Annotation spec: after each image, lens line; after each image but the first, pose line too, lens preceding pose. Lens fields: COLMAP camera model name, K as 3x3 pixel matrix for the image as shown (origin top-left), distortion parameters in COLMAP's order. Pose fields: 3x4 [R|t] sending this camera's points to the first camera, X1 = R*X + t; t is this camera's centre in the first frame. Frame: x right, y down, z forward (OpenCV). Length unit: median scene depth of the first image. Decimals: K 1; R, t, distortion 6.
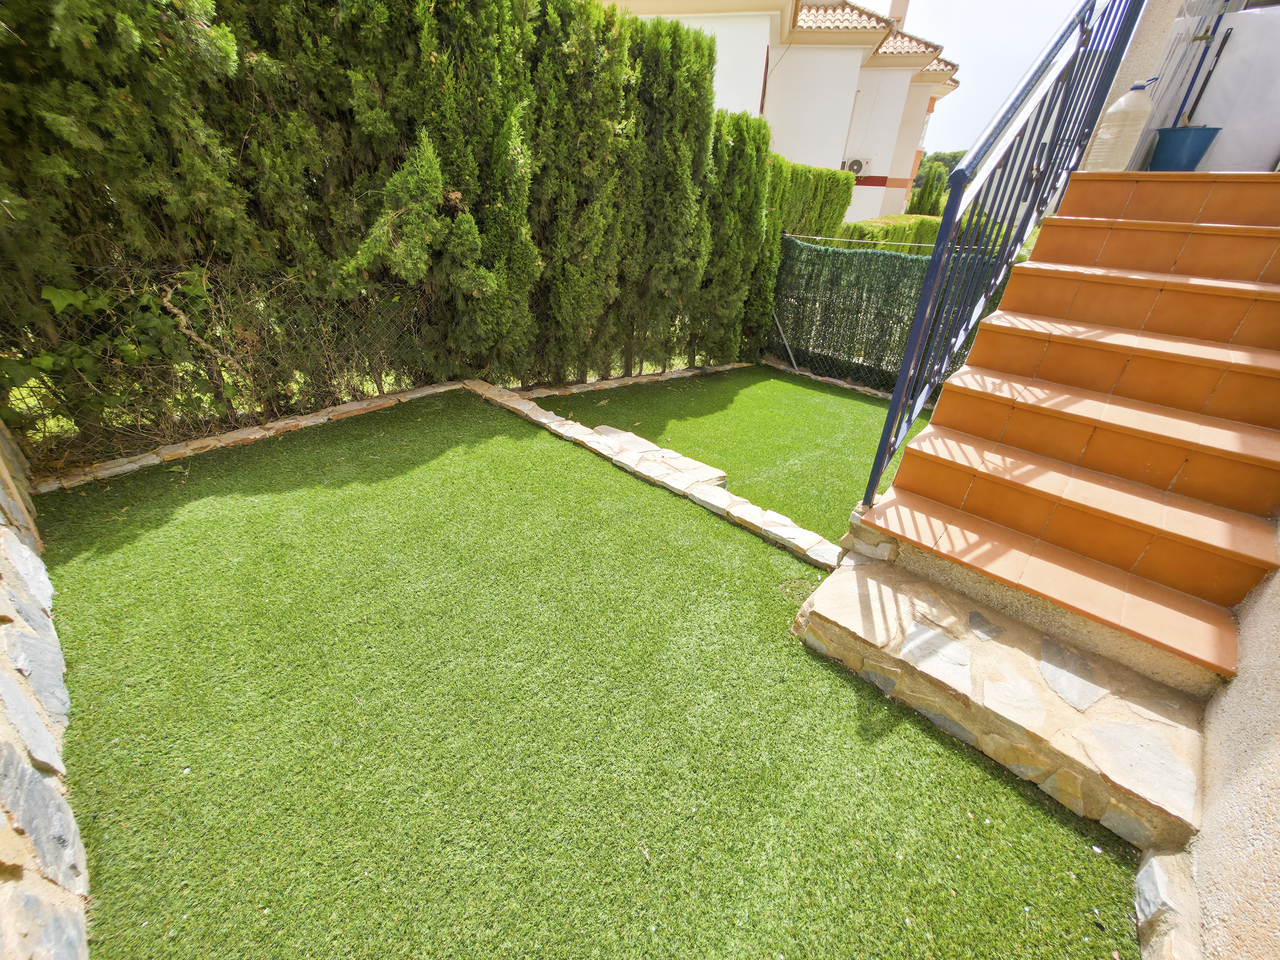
lens RADIAL K [[508.3, 0, 642.4], [0, 508.3, 486.5], [0, 0, 1]] dist [-0.001229, -0.000849]
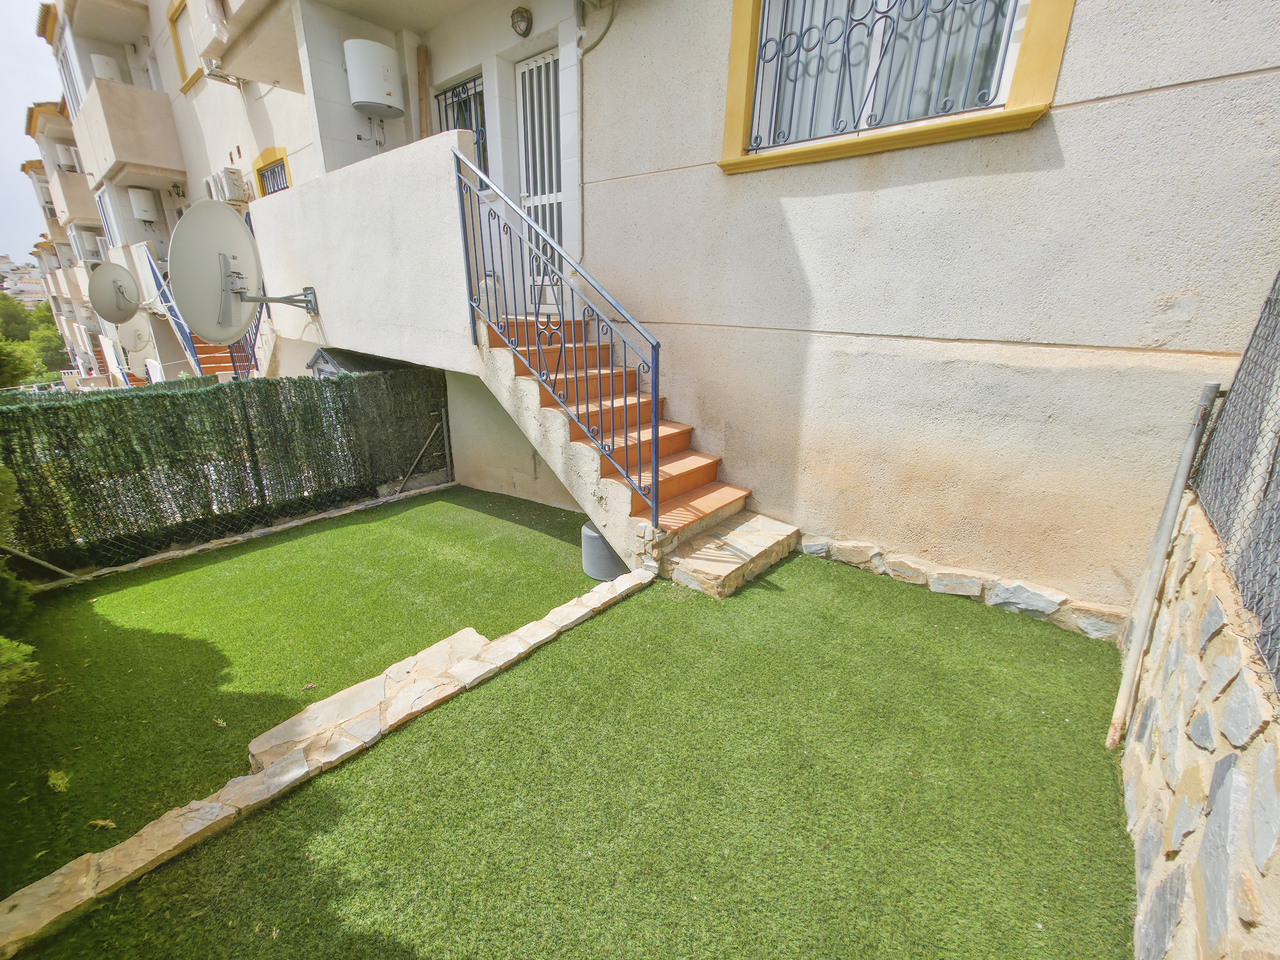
lens RADIAL K [[508.3, 0, 642.4], [0, 508.3, 486.5], [0, 0, 1]] dist [-0.001229, -0.000849]
pose [[-0.041620, -0.362331, 0.931120, -0.620567], [0.492327, 0.803497, 0.334675, -0.387196], [-0.869415, 0.472345, 0.144944, 0.463214]]
